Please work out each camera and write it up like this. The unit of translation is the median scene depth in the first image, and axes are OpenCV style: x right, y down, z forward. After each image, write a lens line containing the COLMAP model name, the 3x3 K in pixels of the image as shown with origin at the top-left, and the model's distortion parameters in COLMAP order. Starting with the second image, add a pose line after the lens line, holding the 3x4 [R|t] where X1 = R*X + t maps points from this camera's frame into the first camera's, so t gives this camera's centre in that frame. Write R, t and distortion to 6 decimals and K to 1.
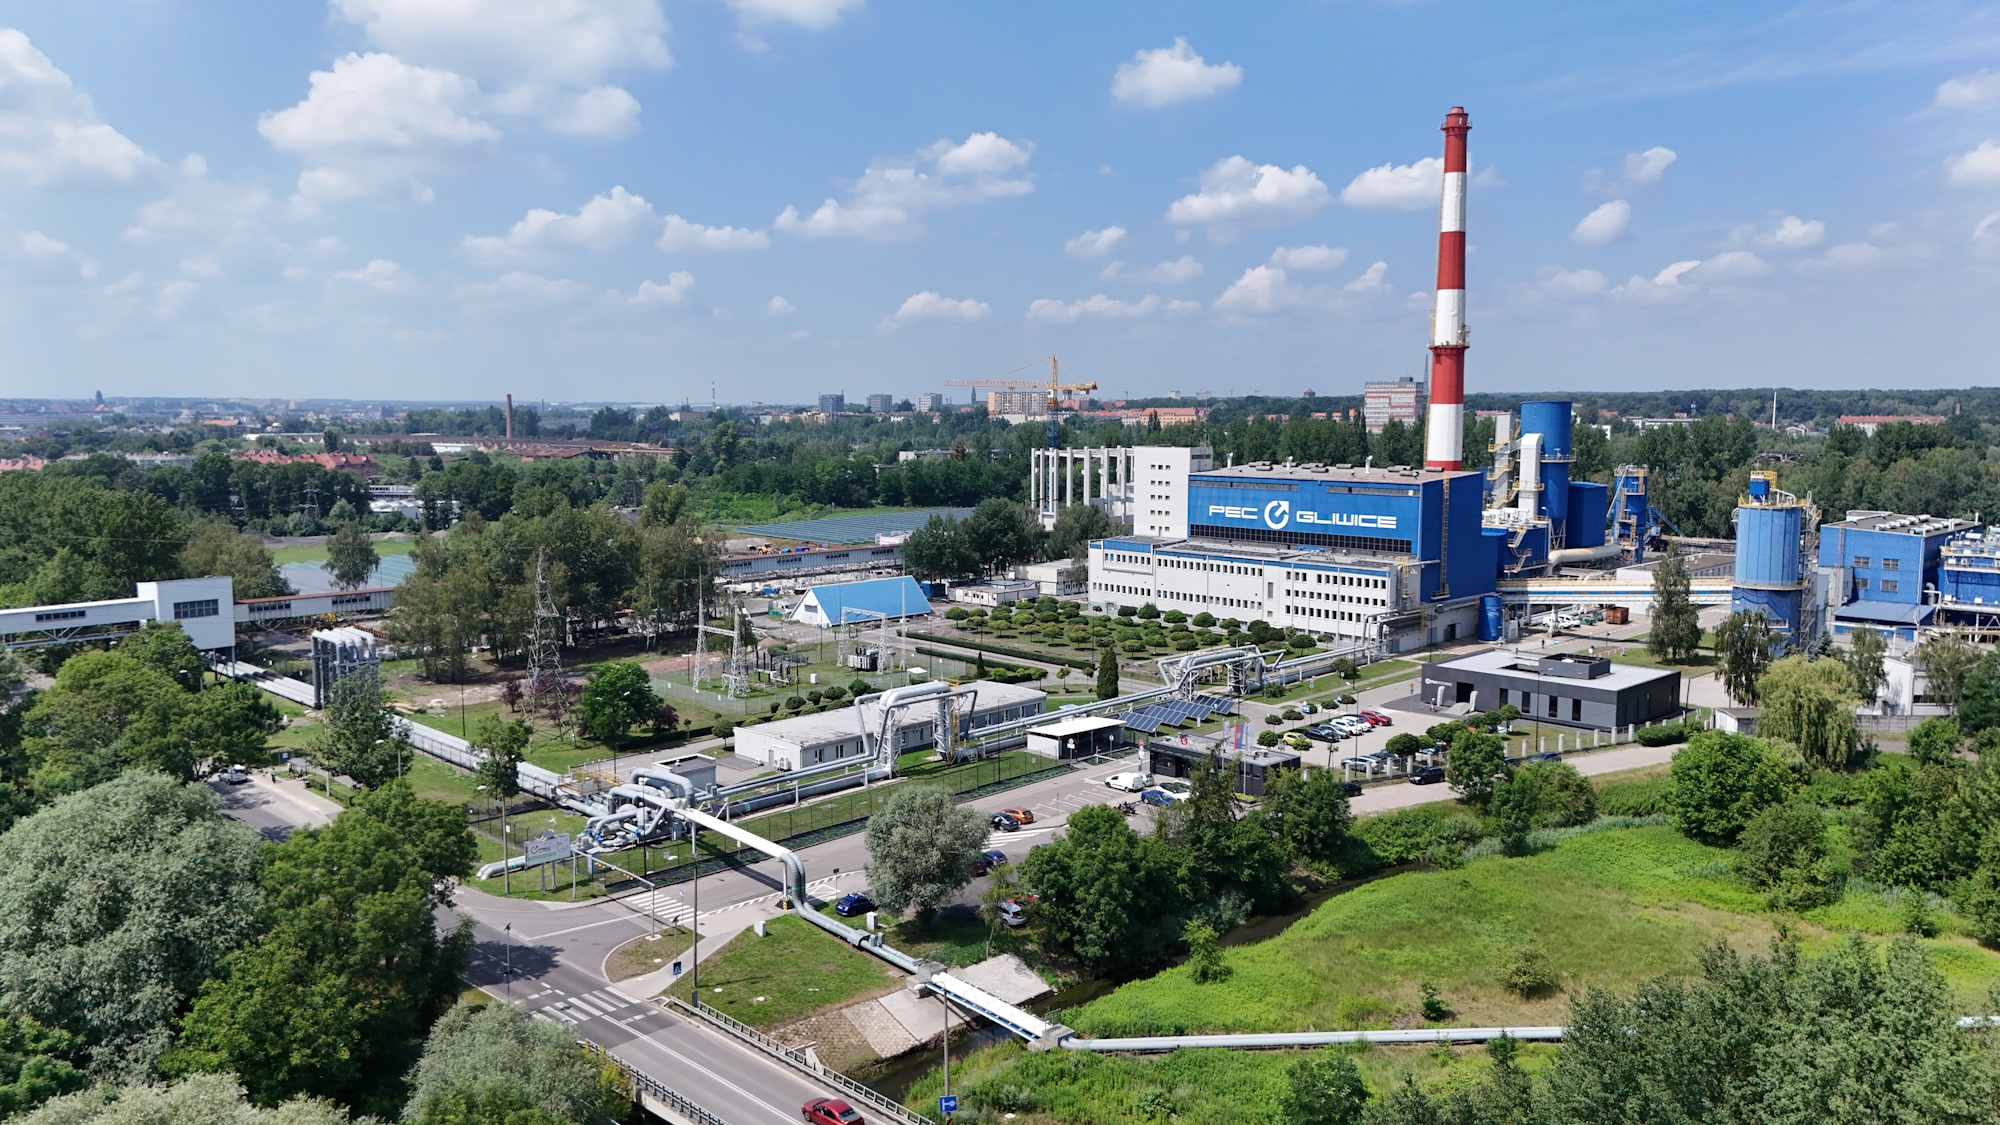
lens RADIAL K [[1489.3, 0, 994.6], [0, 1489.3, 545.8], [0, 0, 1]] dist [0.056221, -0.044884]
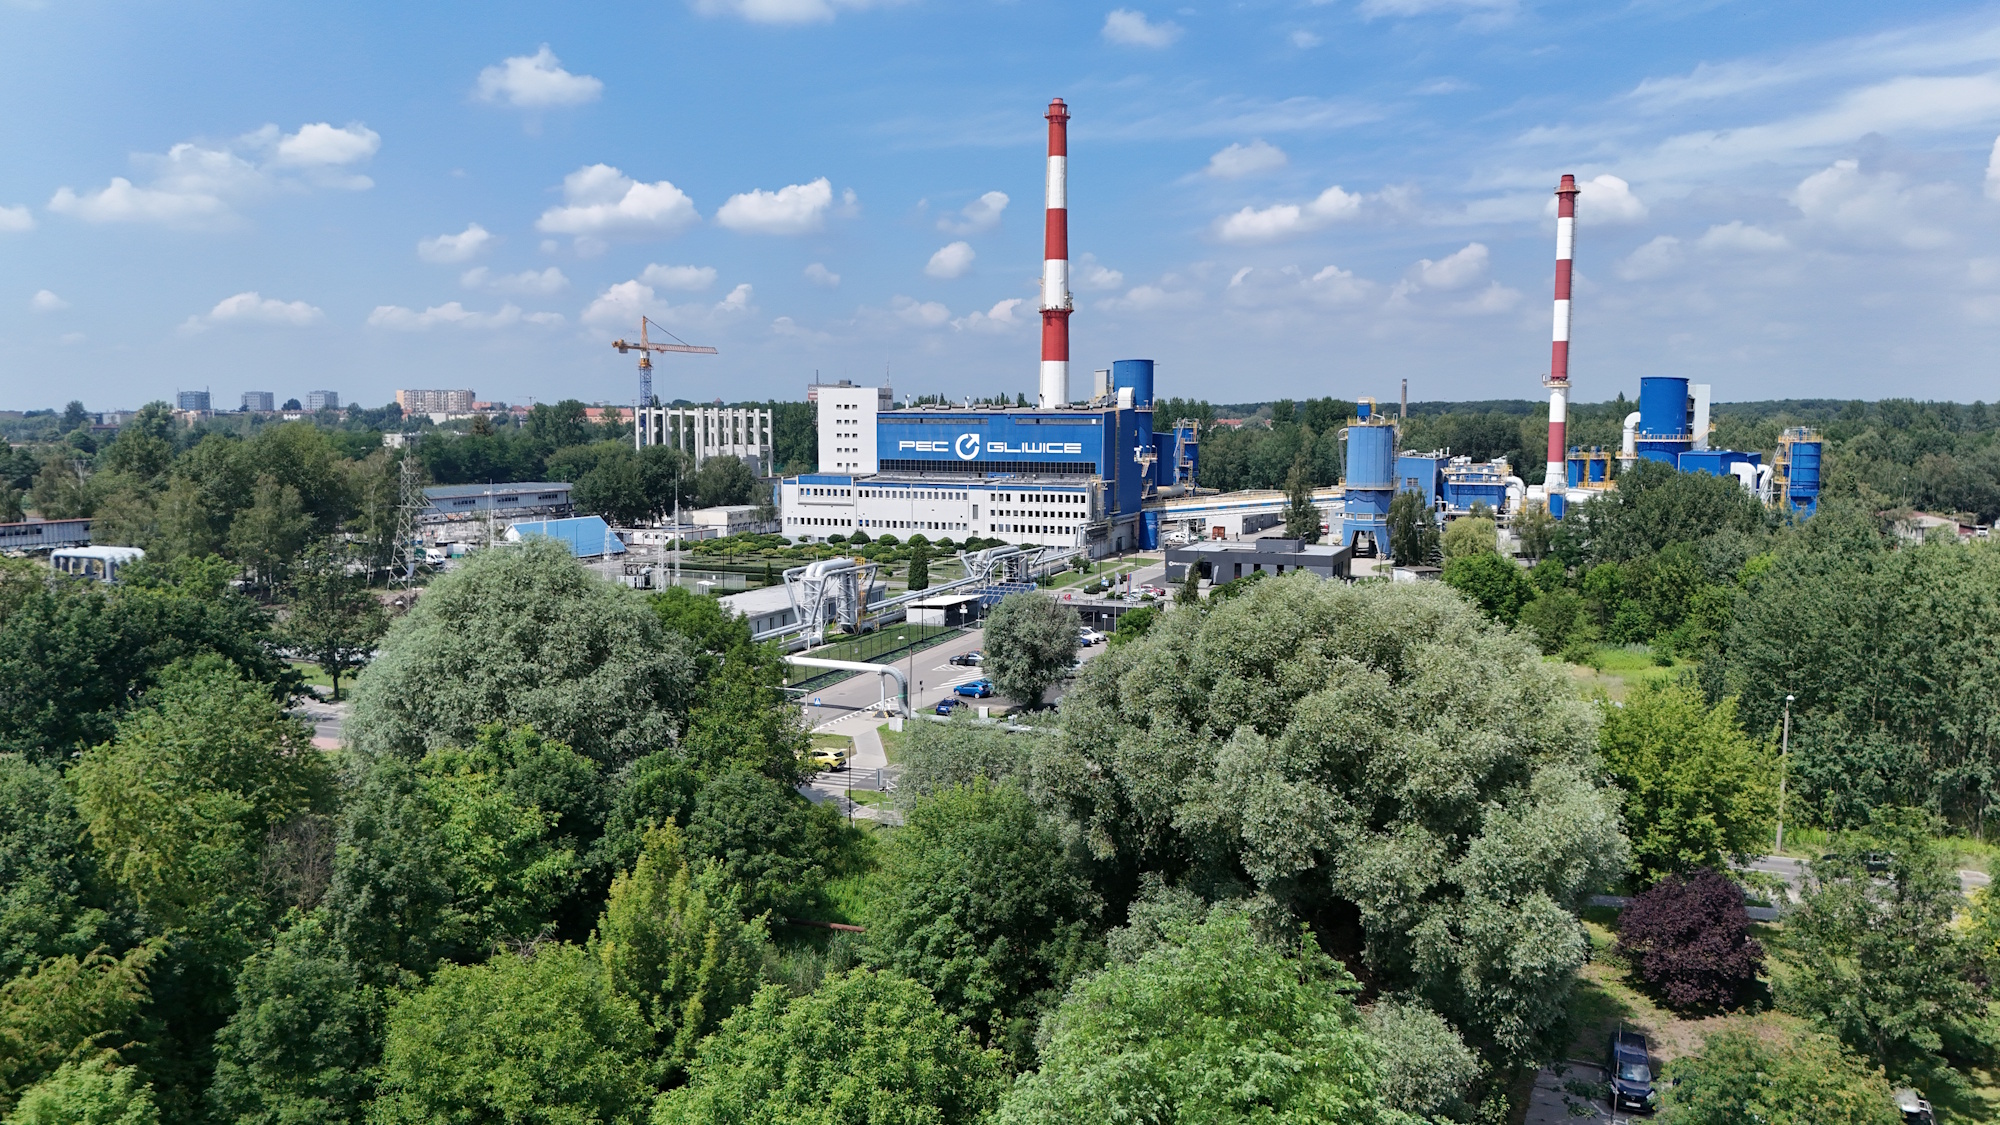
lens RADIAL K [[1489.3, 0, 1018.7], [0, 1489.3, 542.5], [0, 0, 1]] dist [0.056221, -0.044884]
pose [[0.909294, -0.029319, 0.415119, -0.249142], [0.035459, 0.999346, -0.007091, 0.062937], [-0.414640, 0.021167, 0.909739, -0.015224]]
